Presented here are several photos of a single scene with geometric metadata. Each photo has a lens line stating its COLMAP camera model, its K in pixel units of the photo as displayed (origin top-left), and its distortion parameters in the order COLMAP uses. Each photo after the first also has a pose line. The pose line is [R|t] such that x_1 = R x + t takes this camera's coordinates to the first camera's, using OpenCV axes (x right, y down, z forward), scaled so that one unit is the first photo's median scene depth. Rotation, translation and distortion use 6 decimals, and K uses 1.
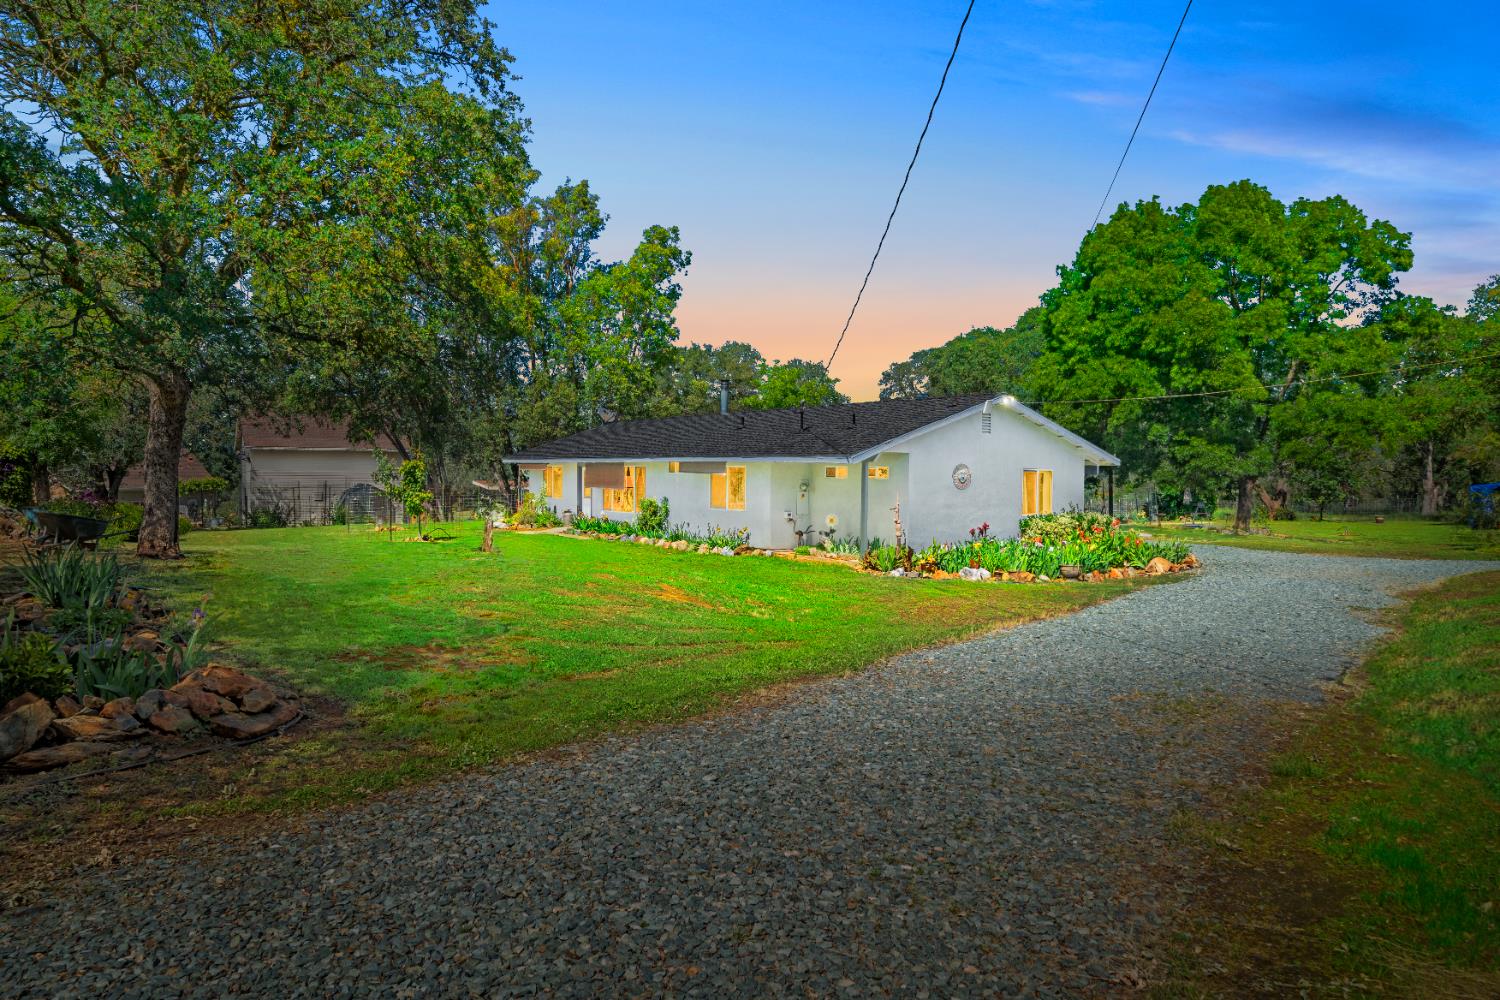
lens RADIAL K [[1207.0, 0, 750.0], [0, 1207.0, 500.0], [0, 0, 1]] dist [0.014063, 0.000871]
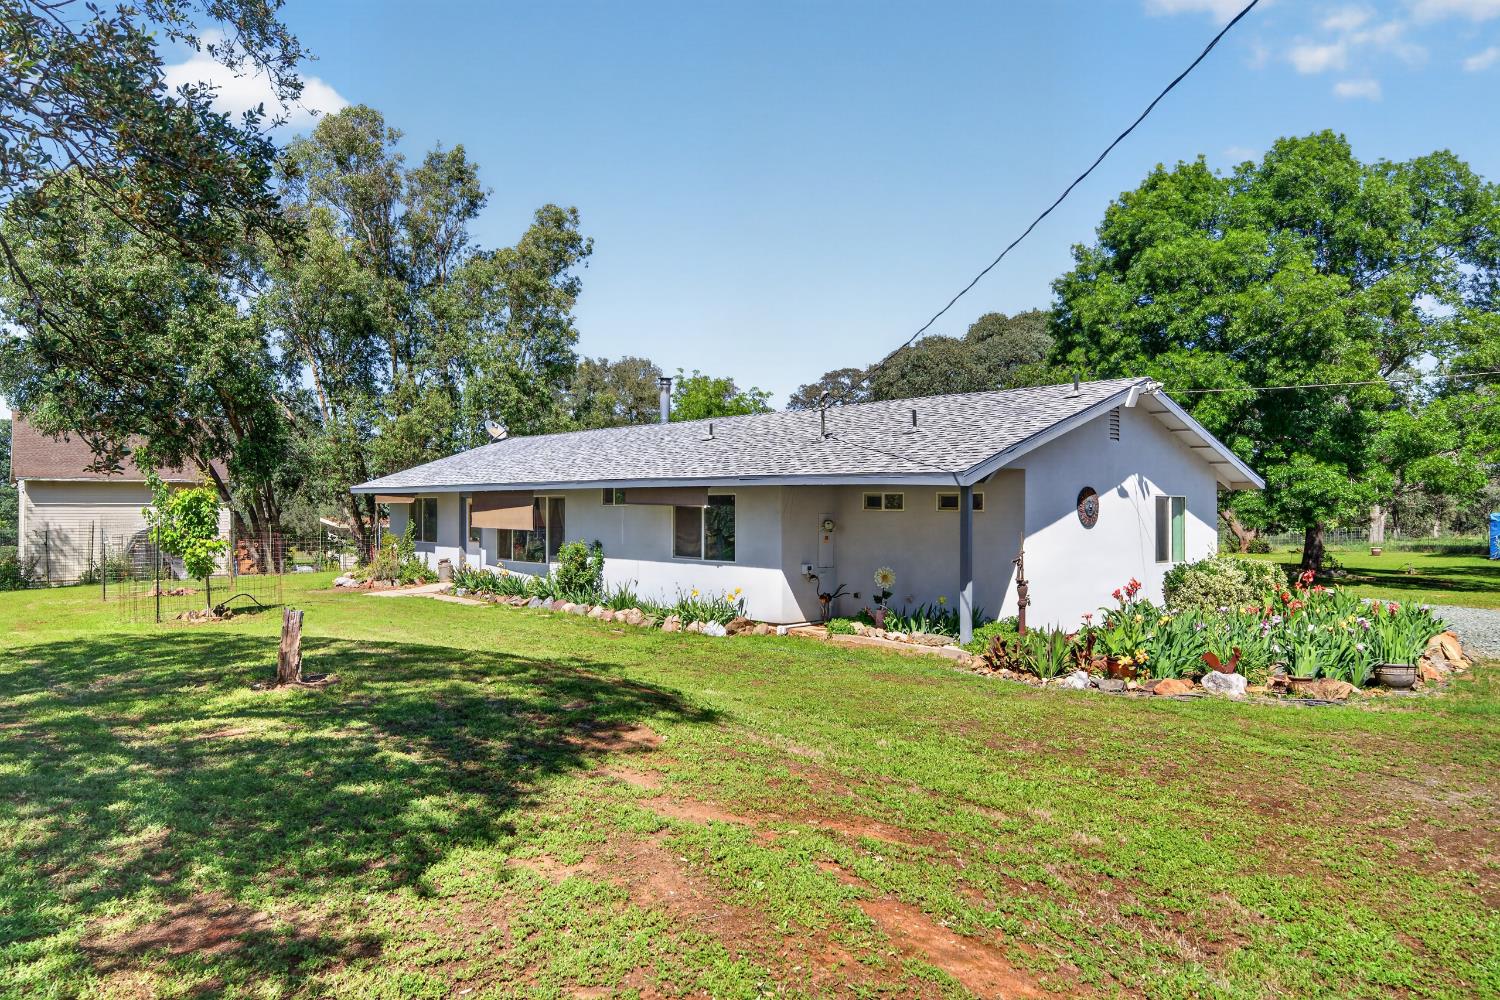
lens RADIAL K [[1051.5, 0, 750.0], [0, 1051.5, 500.0], [0, 0, 1]] dist [0.006657, 0.002128]
pose [[0.989248, -0.006968, 0.146079, -0.053097], [0.011077, 0.999565, -0.027336, -0.006154], [-0.145825, 0.028660, 0.988895, 0.300645]]
